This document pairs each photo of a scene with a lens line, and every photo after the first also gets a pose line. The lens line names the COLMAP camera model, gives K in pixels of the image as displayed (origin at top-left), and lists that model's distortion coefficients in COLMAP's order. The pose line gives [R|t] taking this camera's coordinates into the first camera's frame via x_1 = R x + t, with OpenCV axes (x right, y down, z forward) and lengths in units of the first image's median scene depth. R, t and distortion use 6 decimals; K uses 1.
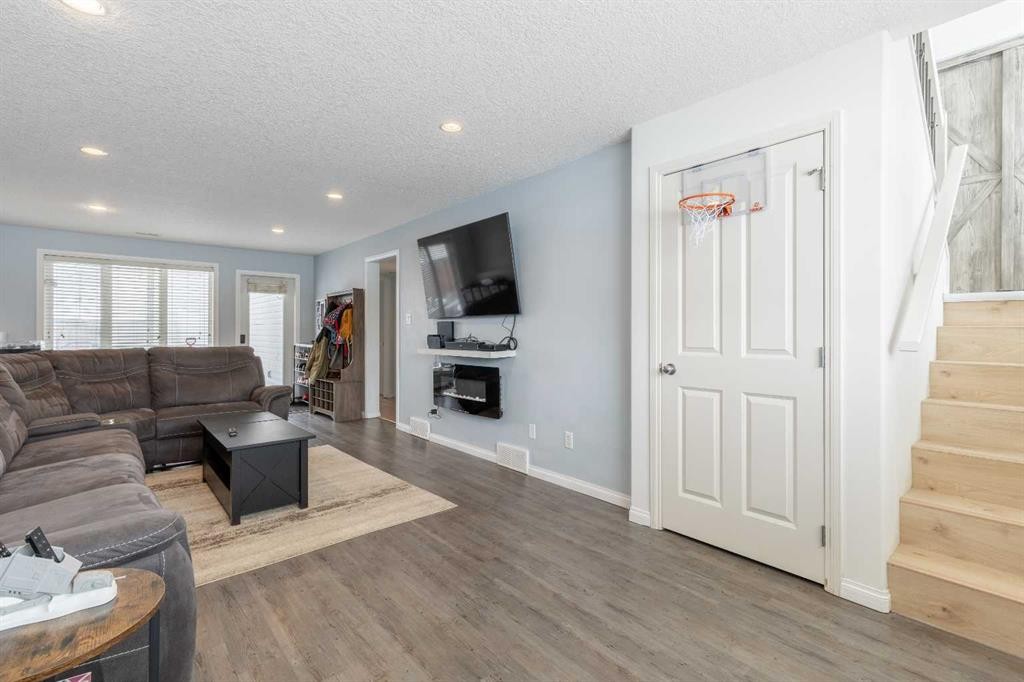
lens RADIAL K [[468.6, 0, 517.7], [0, 468.6, 332.1], [0, 0, 1]] dist [0.009361, 0.000512]
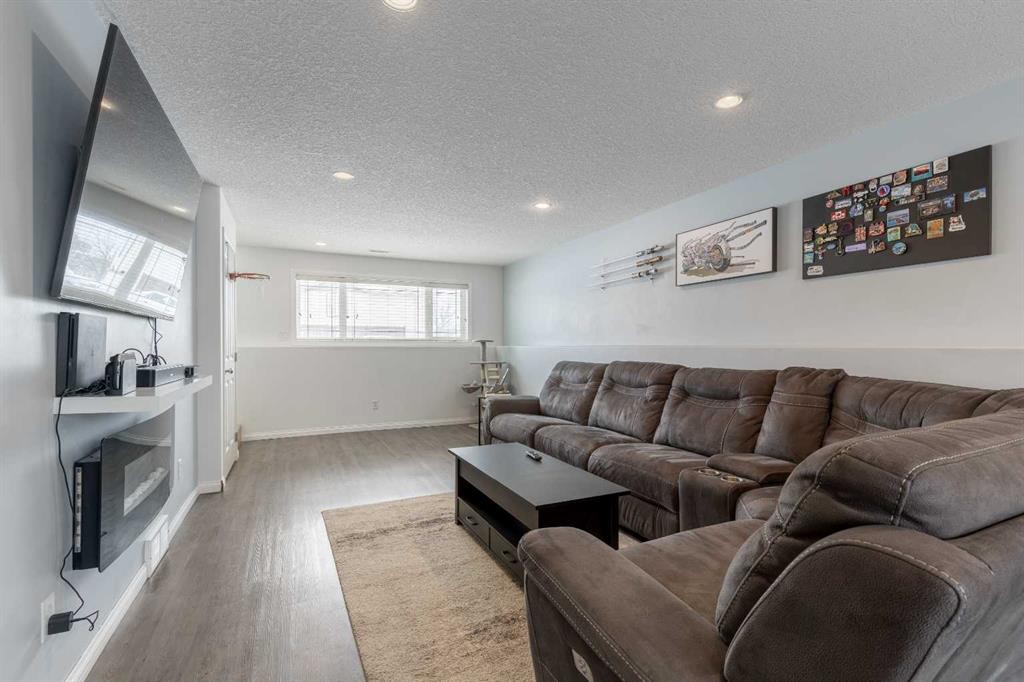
lens RADIAL K [[468.6, 0, 510.2], [0, 468.6, 343.4], [0, 0, 1]] dist [0.009361, 0.000512]
pose [[-0.960868, -0.001194, 0.277004, -0.841252], [-0.002790, 0.999982, -0.005368, 0.001016], [-0.276992, -0.005931, -0.960854, 1.944706]]
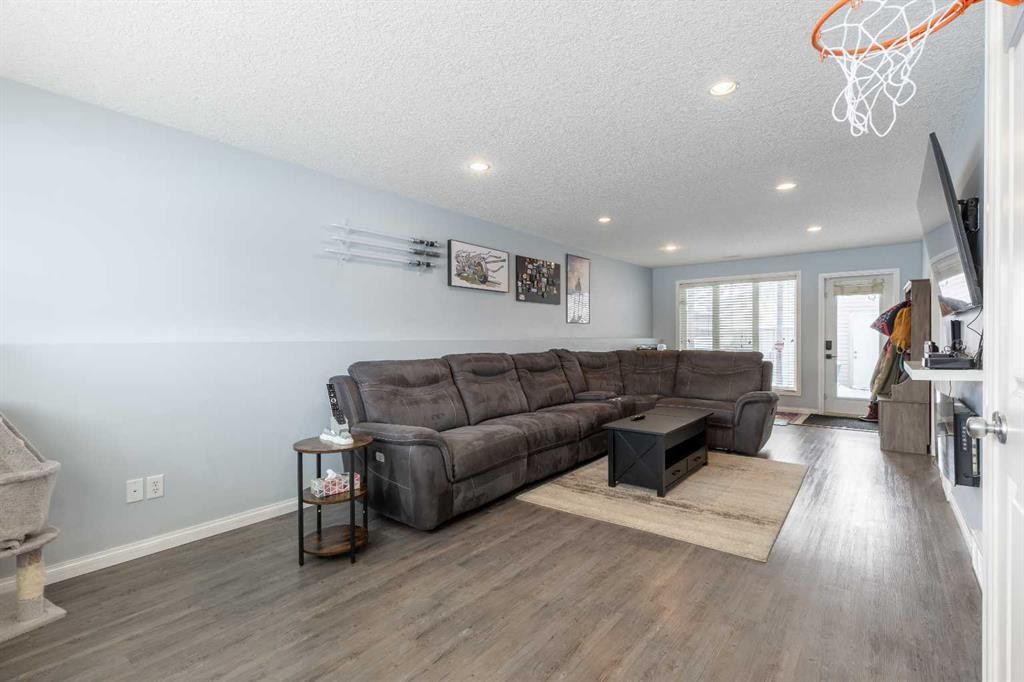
lens RADIAL K [[468.6, 0, 514.8], [0, 468.6, 344.2], [0, 0, 1]] dist [0.009361, 0.000512]
pose [[0.183550, 0.010994, -0.982949, 0.575414], [0.002793, 0.999928, 0.011705, -0.000235], [0.983006, -0.004894, 0.183506, 0.464191]]
